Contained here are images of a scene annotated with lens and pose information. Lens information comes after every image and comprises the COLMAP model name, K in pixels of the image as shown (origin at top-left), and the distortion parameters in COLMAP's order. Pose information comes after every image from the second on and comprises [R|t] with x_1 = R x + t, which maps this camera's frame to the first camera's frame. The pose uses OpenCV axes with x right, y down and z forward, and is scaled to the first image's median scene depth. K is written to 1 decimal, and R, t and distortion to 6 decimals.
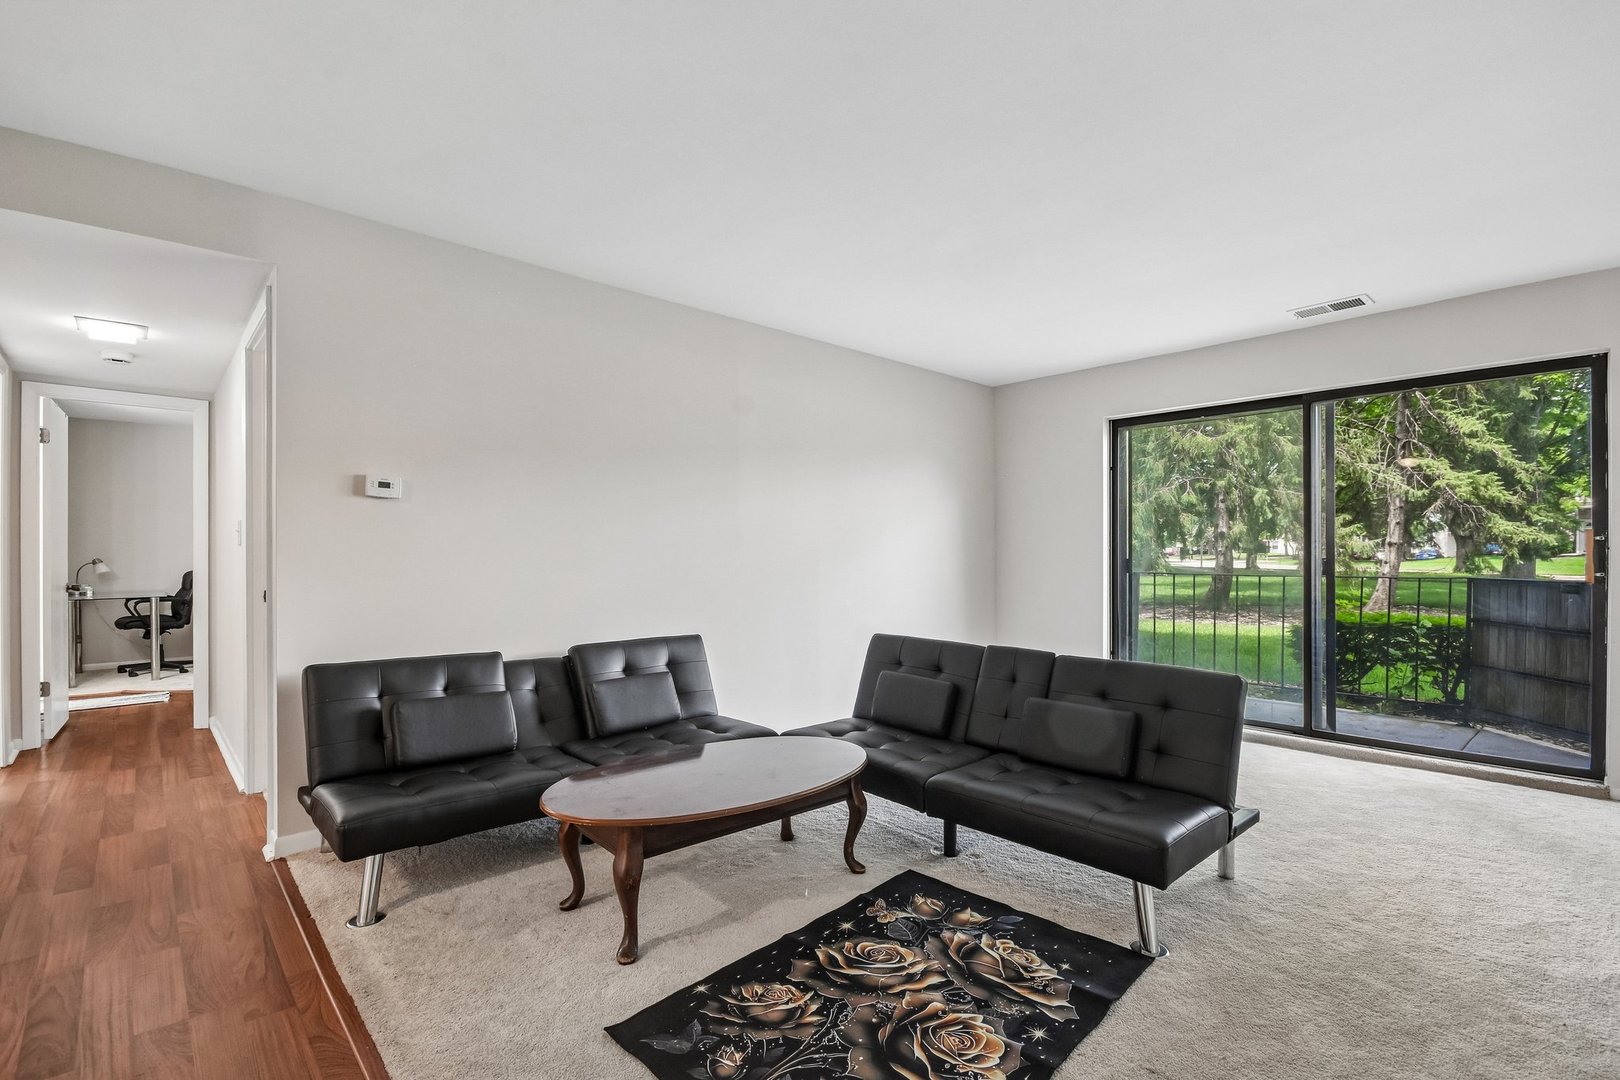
lens RADIAL K [[742.4, 0, 813.5], [0, 742.4, 565.6], [0, 0, 1]] dist [0.001683, -0.010479]
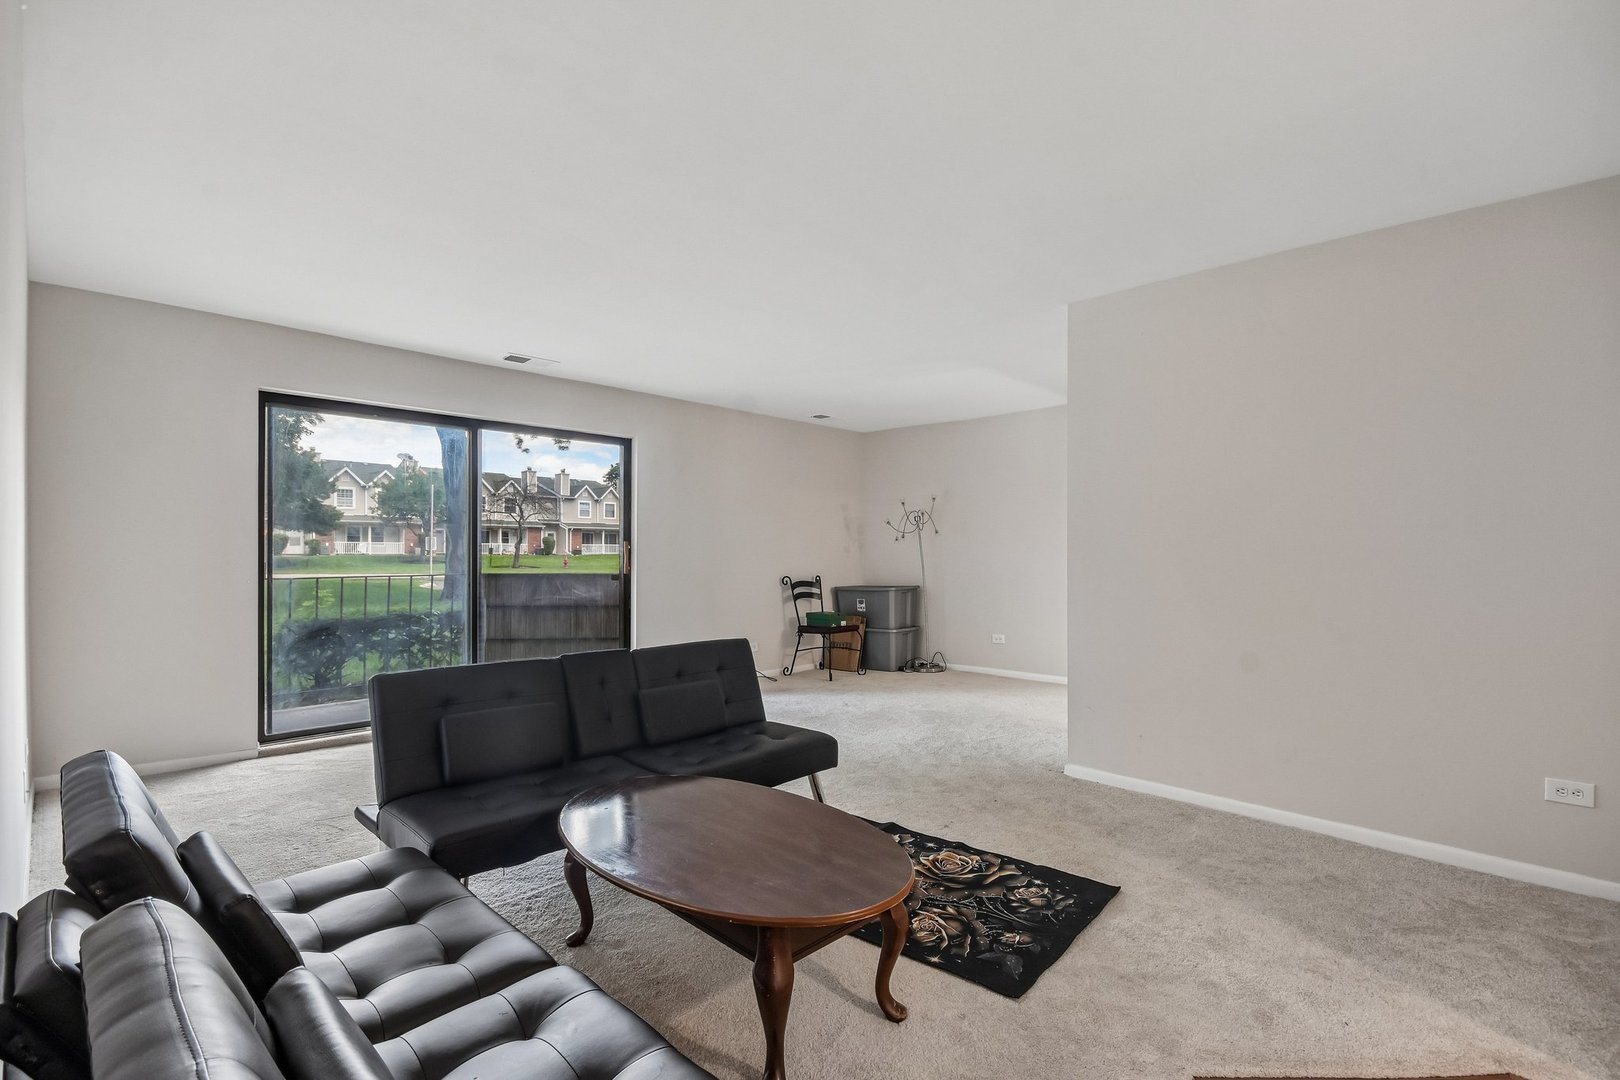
lens RADIAL K [[742.4, 0, 813.5], [0, 742.4, 565.6], [0, 0, 1]] dist [0.001683, -0.010479]
pose [[-0.079373, -0.015072, 0.996731, -1.128909], [0.013037, 0.999784, 0.016156, -0.028648], [-0.996760, 0.014276, -0.079159, 1.162846]]
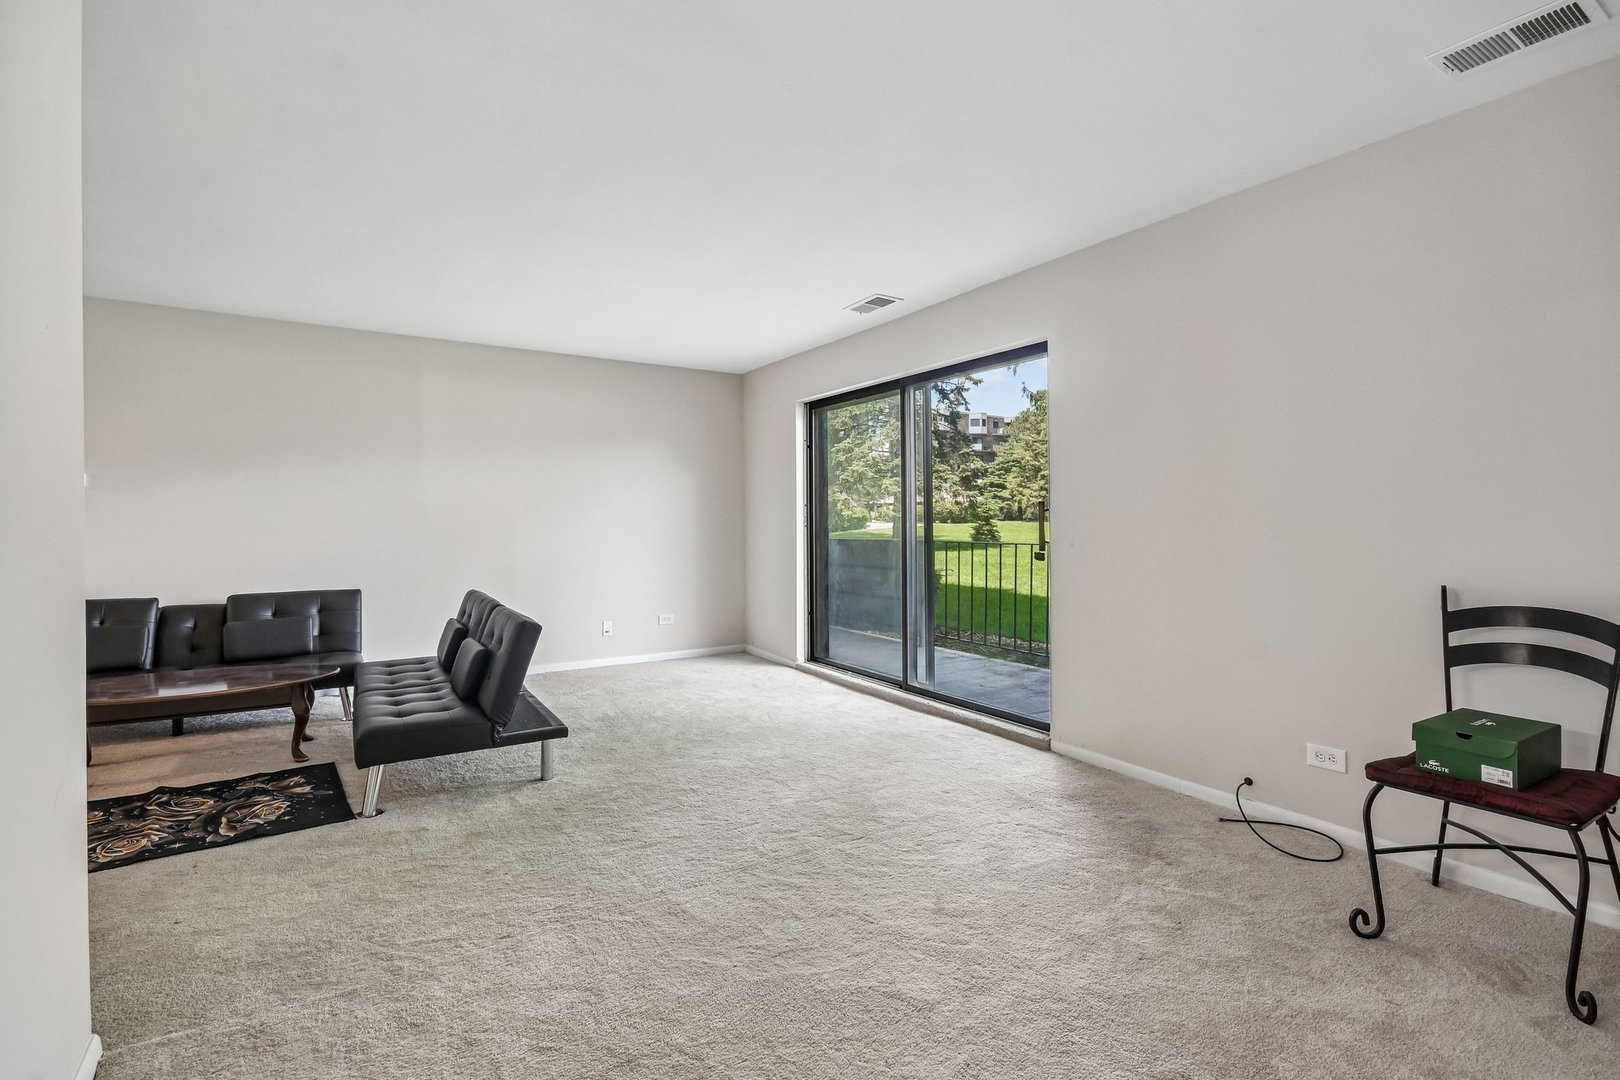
lens RADIAL K [[747.6, 0, 826.2], [0, 747.6, 531.8], [0, 0, 1]] dist [0.002162, -0.011405]
pose [[0.988109, -0.000214, -0.153755, 1.553157], [0.000437, 0.999999, 0.001414, -0.012595], [0.153755, -0.001464, 0.988108, -0.250982]]
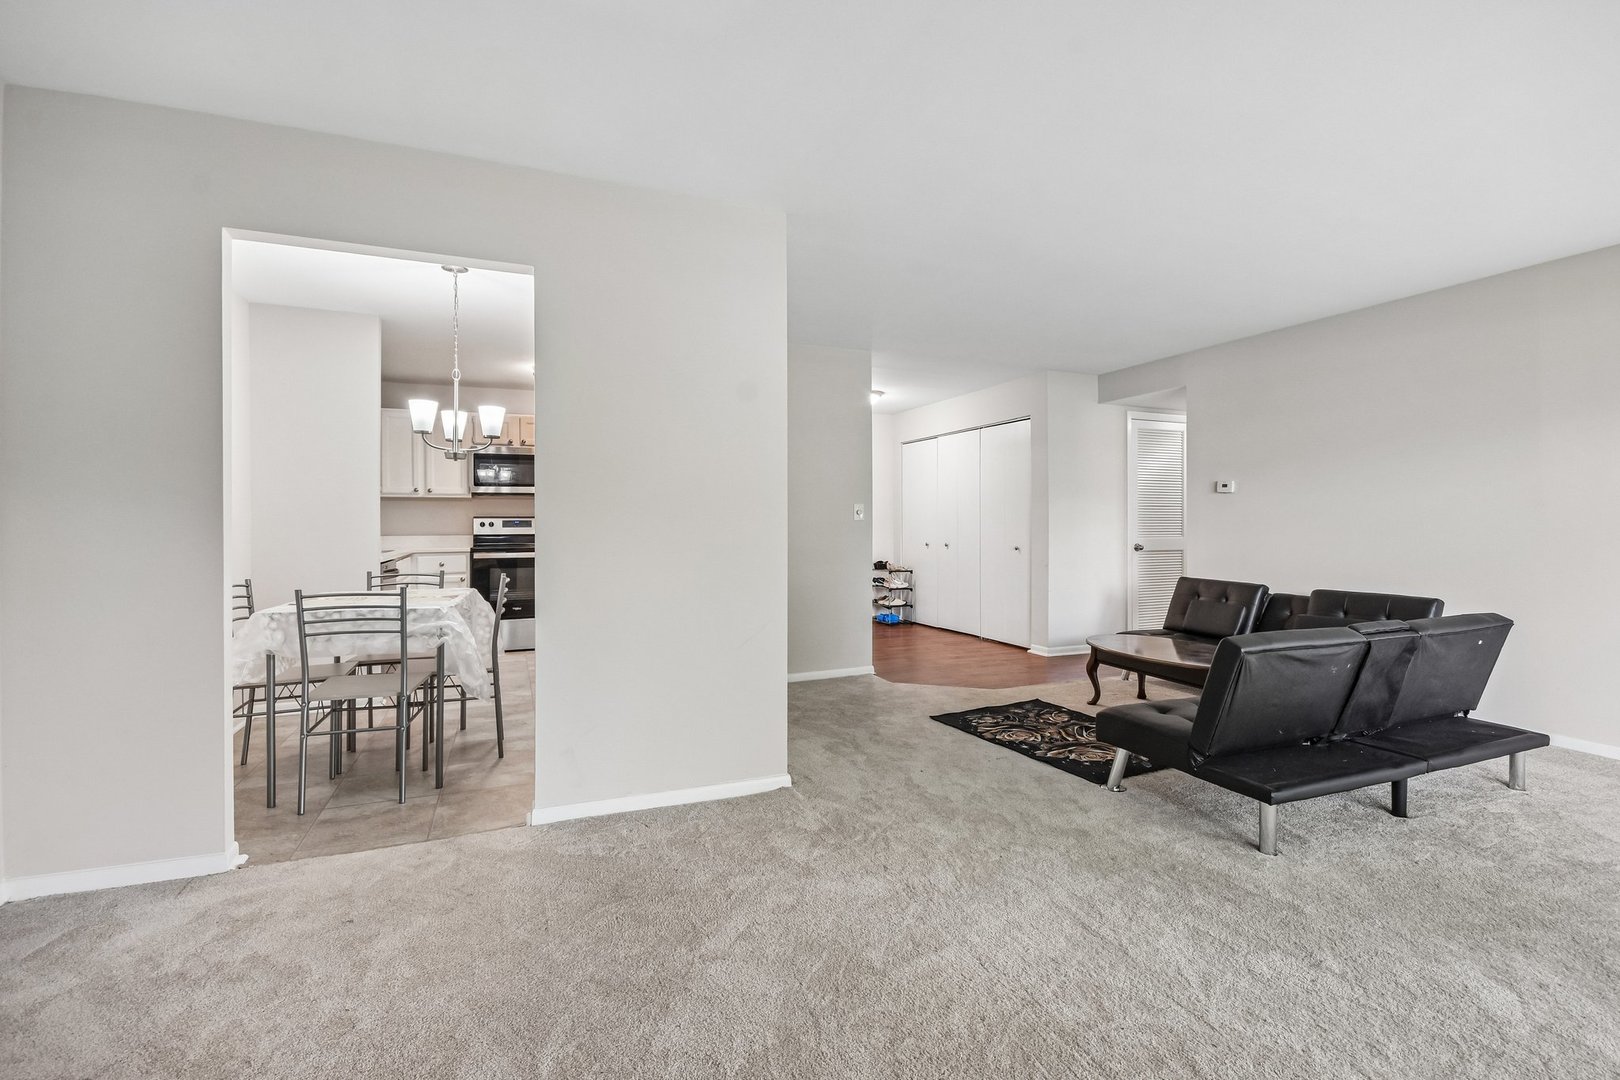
lens RADIAL K [[731.6, 0, 817.2], [0, 731.6, 527.1], [0, 0, 1]] dist [0.001259, -0.009441]
pose [[-0.332340, 0.009633, -0.943110, 2.110499], [-0.010922, 0.999841, 0.014062, -0.030089], [0.943096, 0.014974, -0.332183, 0.944611]]
